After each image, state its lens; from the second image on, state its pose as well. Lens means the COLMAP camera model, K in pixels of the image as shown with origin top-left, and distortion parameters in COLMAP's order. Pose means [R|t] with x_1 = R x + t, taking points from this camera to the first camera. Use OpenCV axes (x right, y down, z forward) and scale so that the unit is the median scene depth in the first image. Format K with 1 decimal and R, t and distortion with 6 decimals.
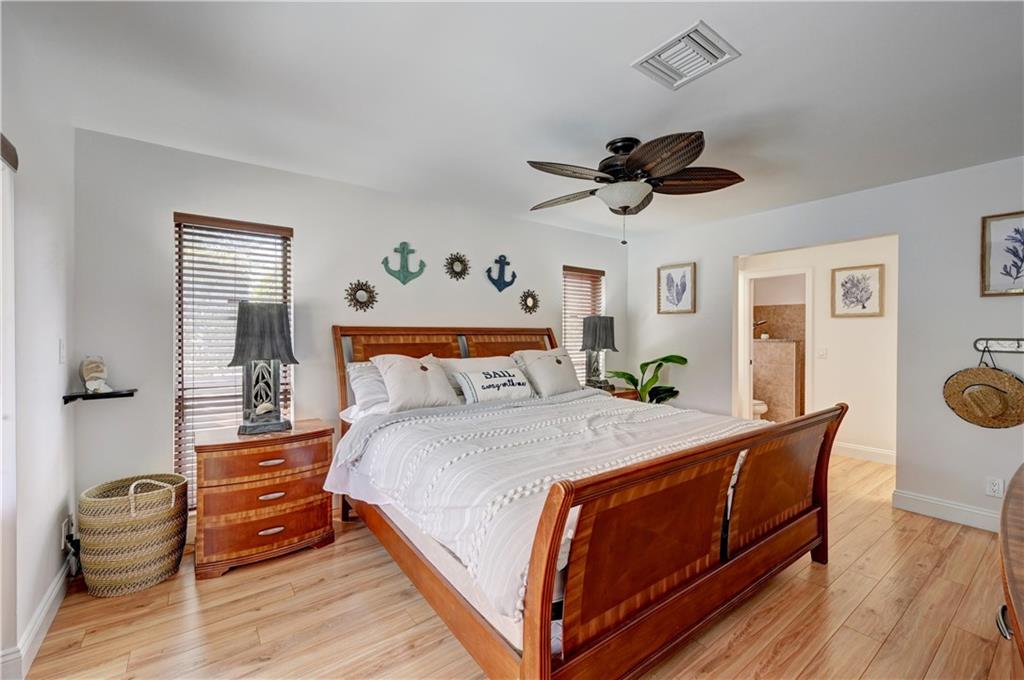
lens RADIAL K [[410.2, 0, 493.4], [0, 410.2, 337.7], [0, 0, 1]] dist [0.001275, 0.000260]
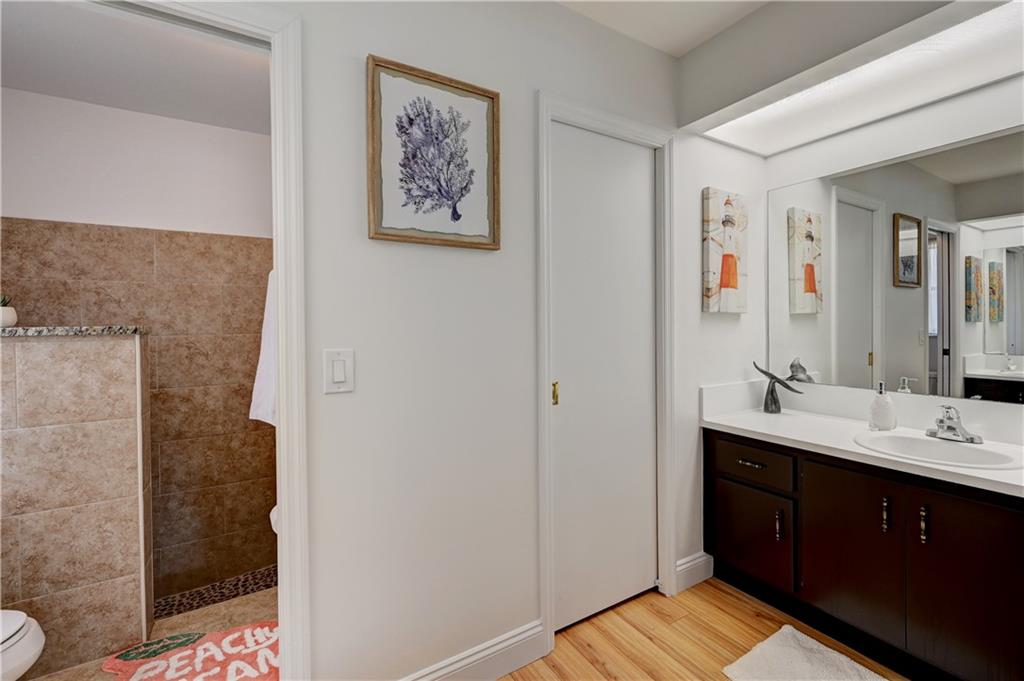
lens RADIAL K [[455.7, 0, 530.3], [0, 455.7, 328.7], [0, 0, 1]] dist [0.000959, 0.000060]
pose [[0.032358, -0.014102, 0.999377, 0.427666], [0.017247, 0.999759, 0.013549, 0.006544], [-0.999328, 0.016798, 0.032594, 0.719078]]
